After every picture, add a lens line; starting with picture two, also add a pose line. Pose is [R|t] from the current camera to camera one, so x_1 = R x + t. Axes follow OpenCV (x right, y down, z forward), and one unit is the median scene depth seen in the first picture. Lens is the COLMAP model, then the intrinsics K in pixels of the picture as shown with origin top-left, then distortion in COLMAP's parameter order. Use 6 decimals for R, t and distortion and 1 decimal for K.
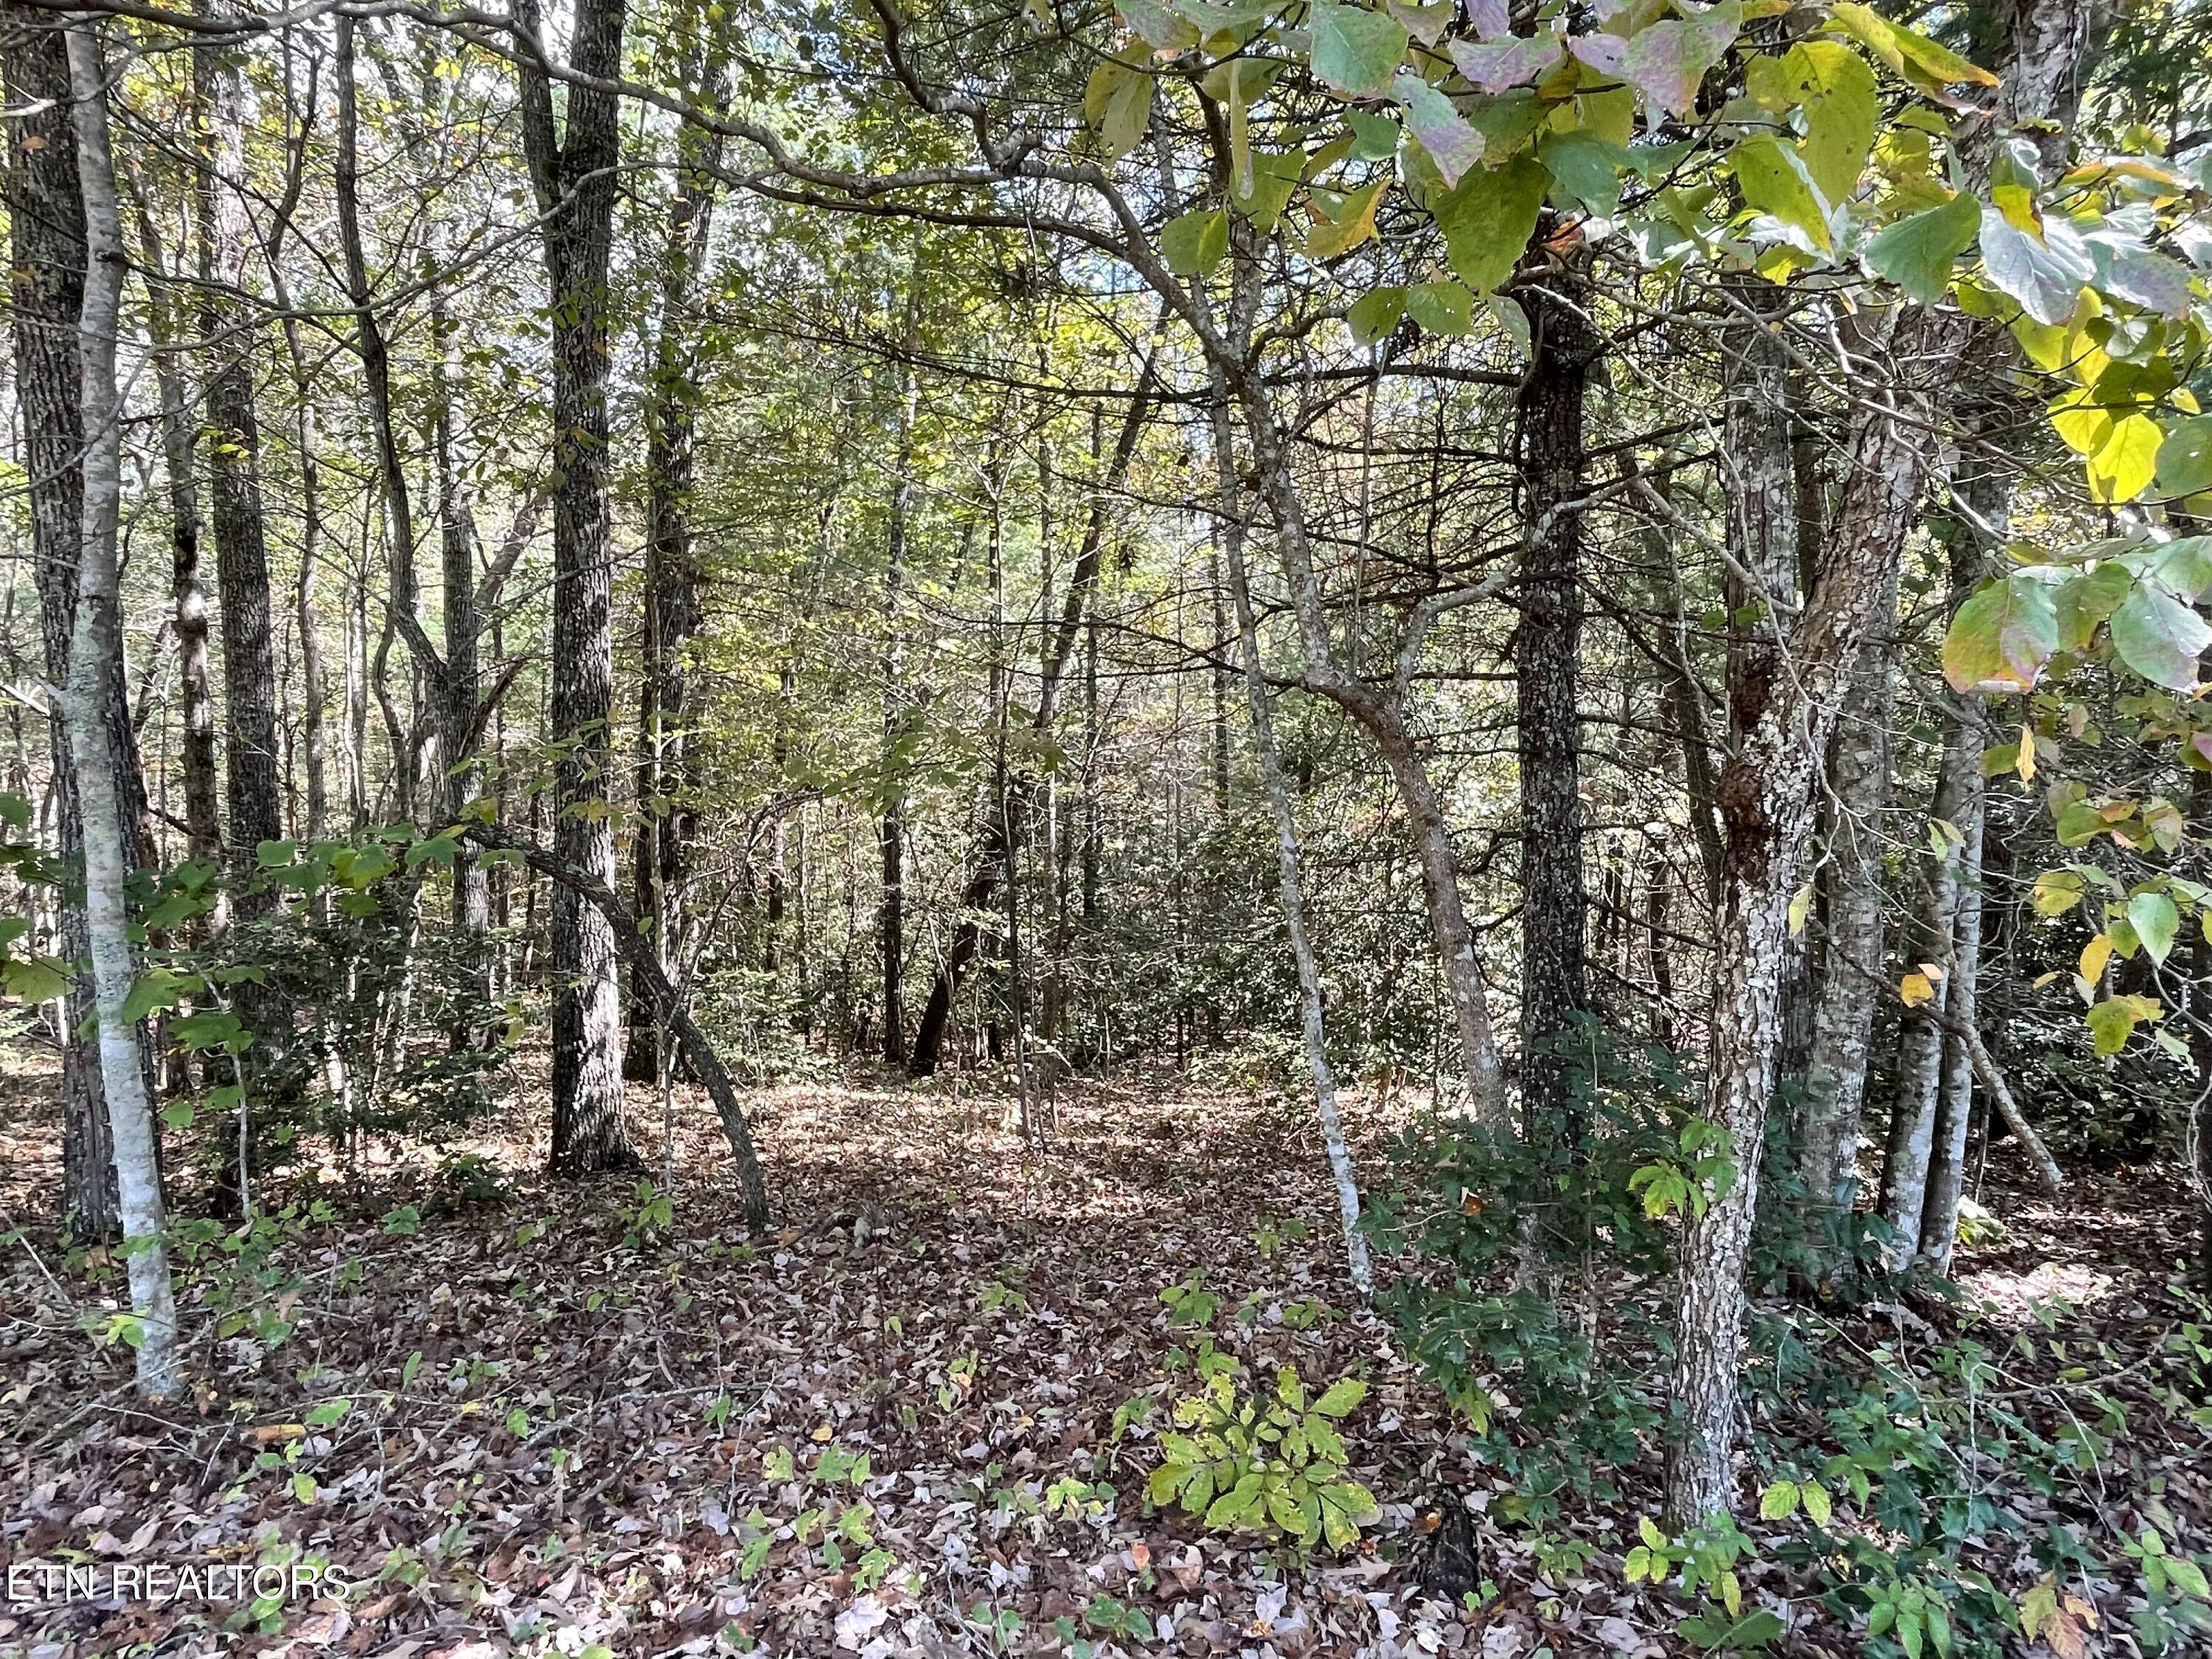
lens RADIAL K [[1237.0, 0, 1108.3], [0, 1237.0, 826.9], [0, 0, 1]] dist [-0.000087, 0.001221]
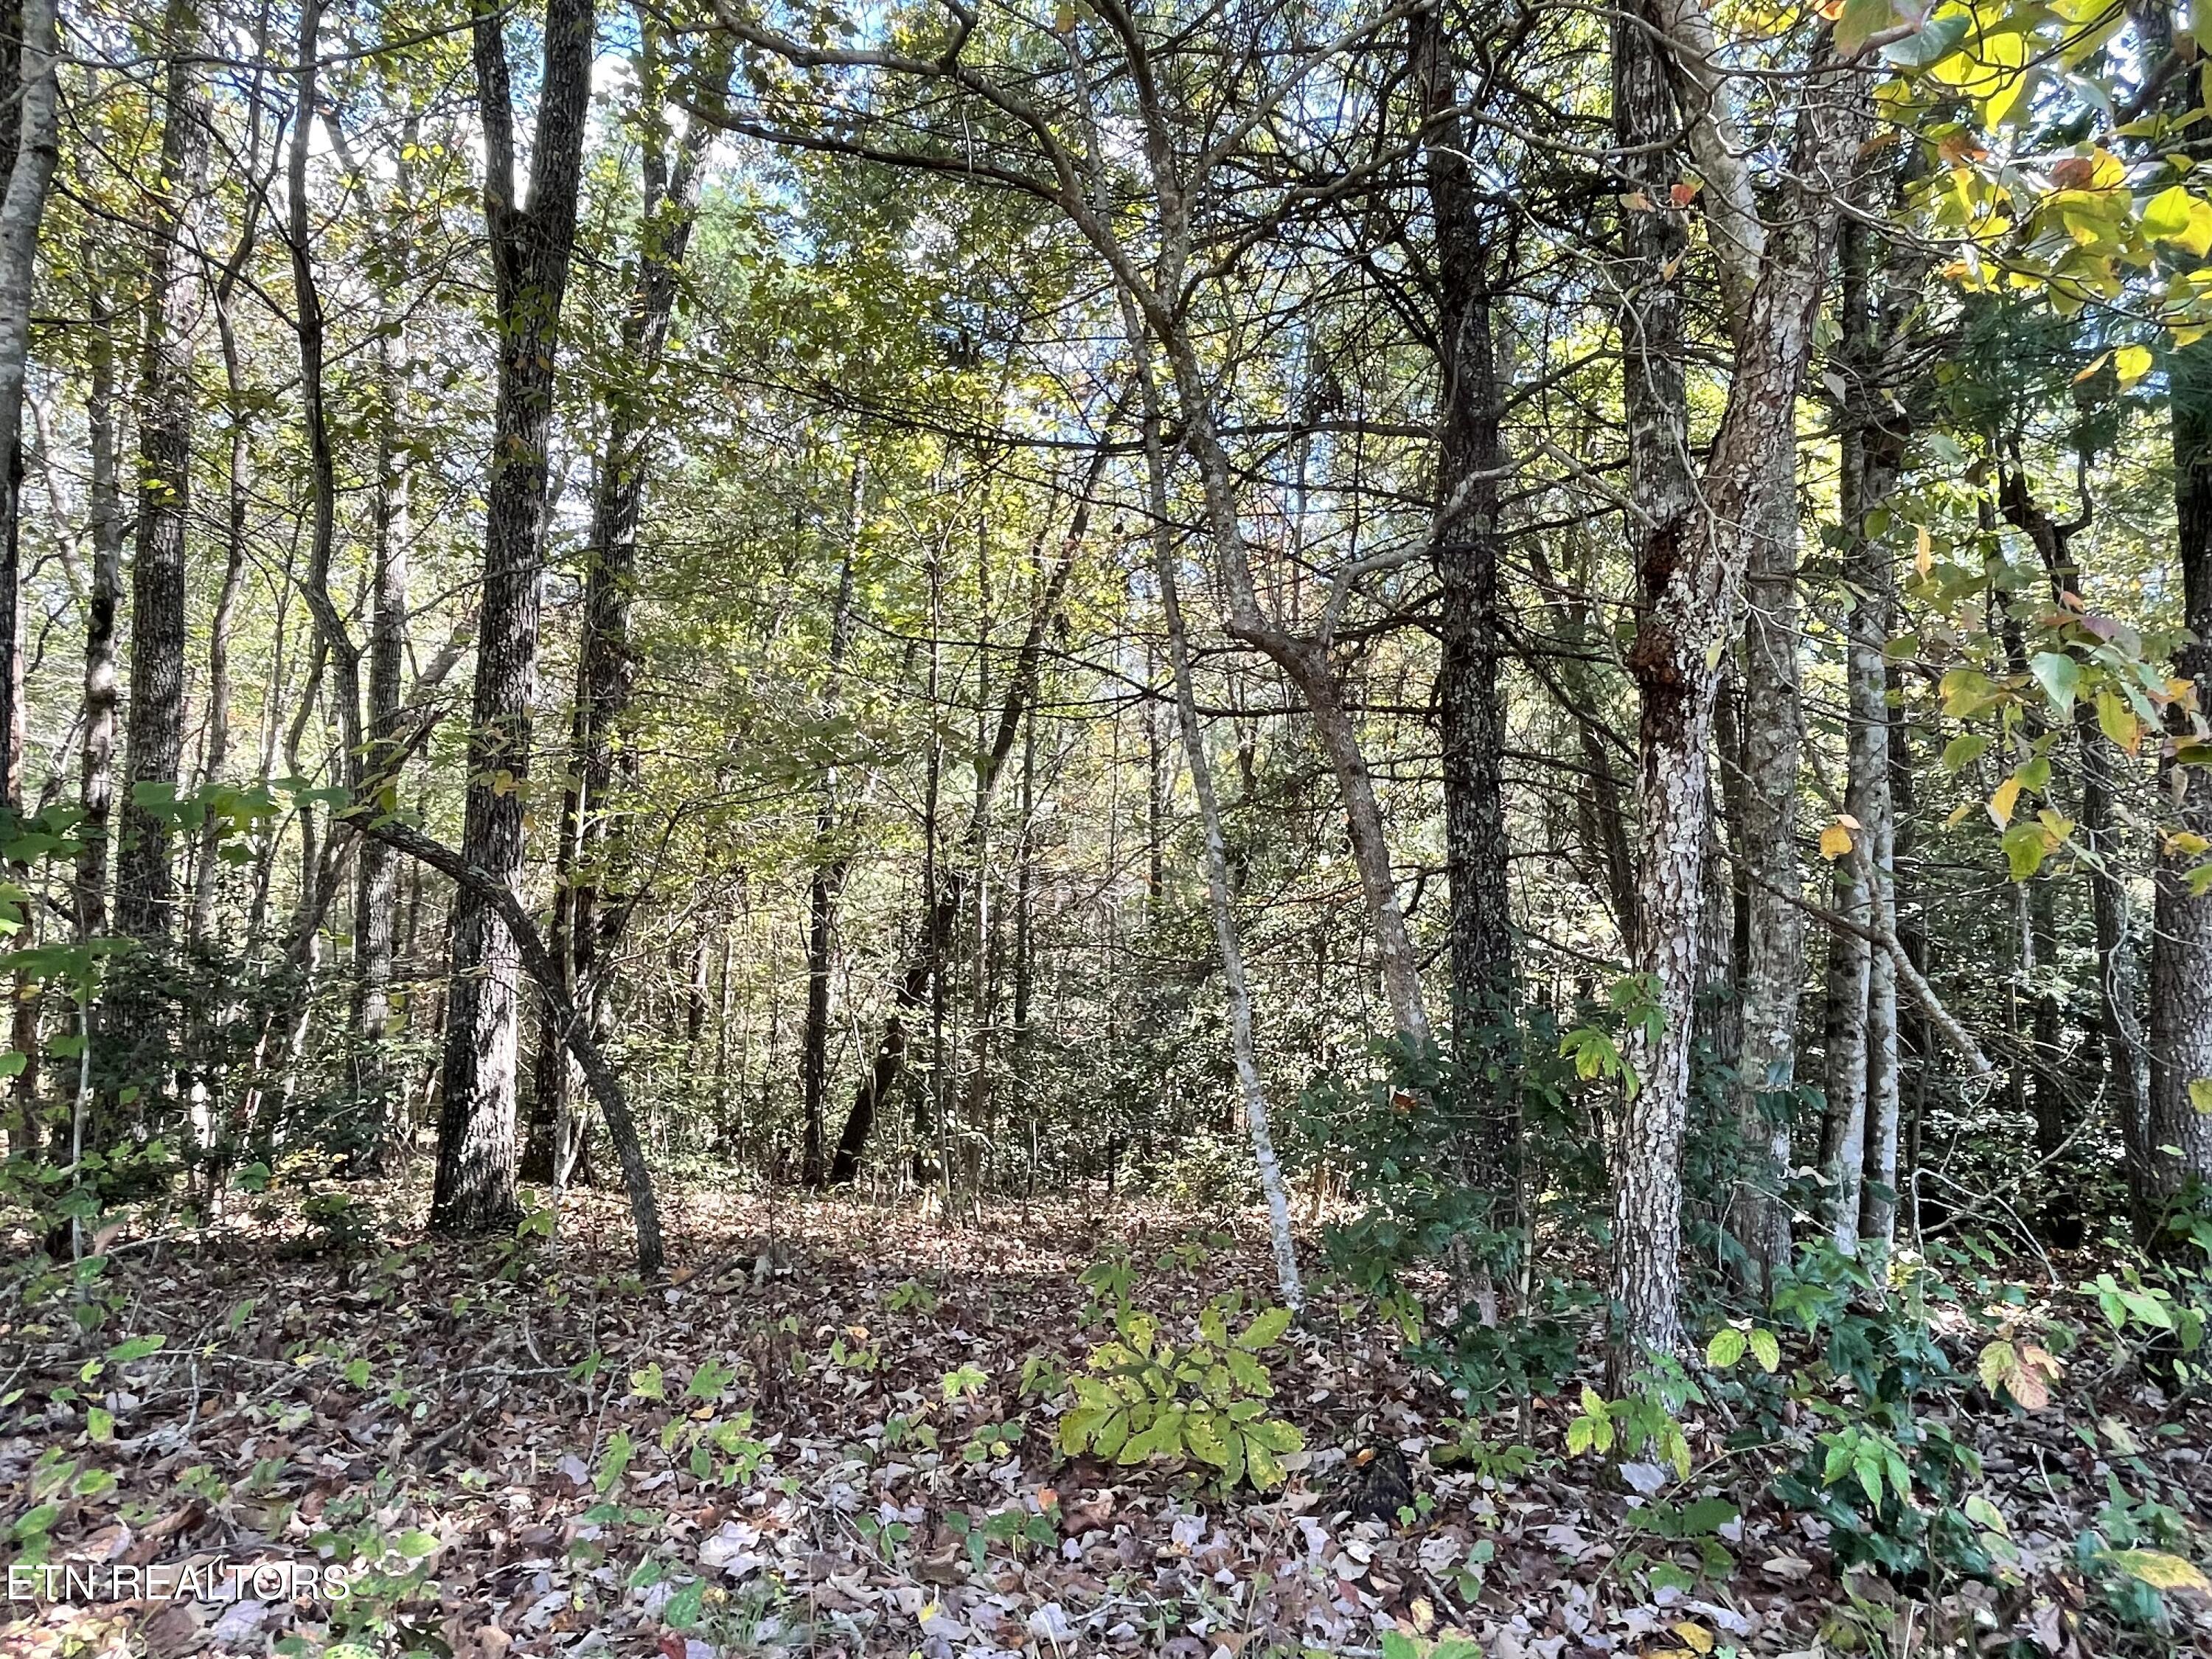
lens RADIAL K [[1237.0, 0, 1108.3], [0, 1237.0, 826.9], [0, 0, 1]] dist [-0.000087, 0.001221]
pose [[0.998536, 0.019609, 0.050418, 0.013986], [-0.013112, 0.991931, -0.126097, 0.195313], [-0.052484, 0.125251, 0.990736, 0.032039]]
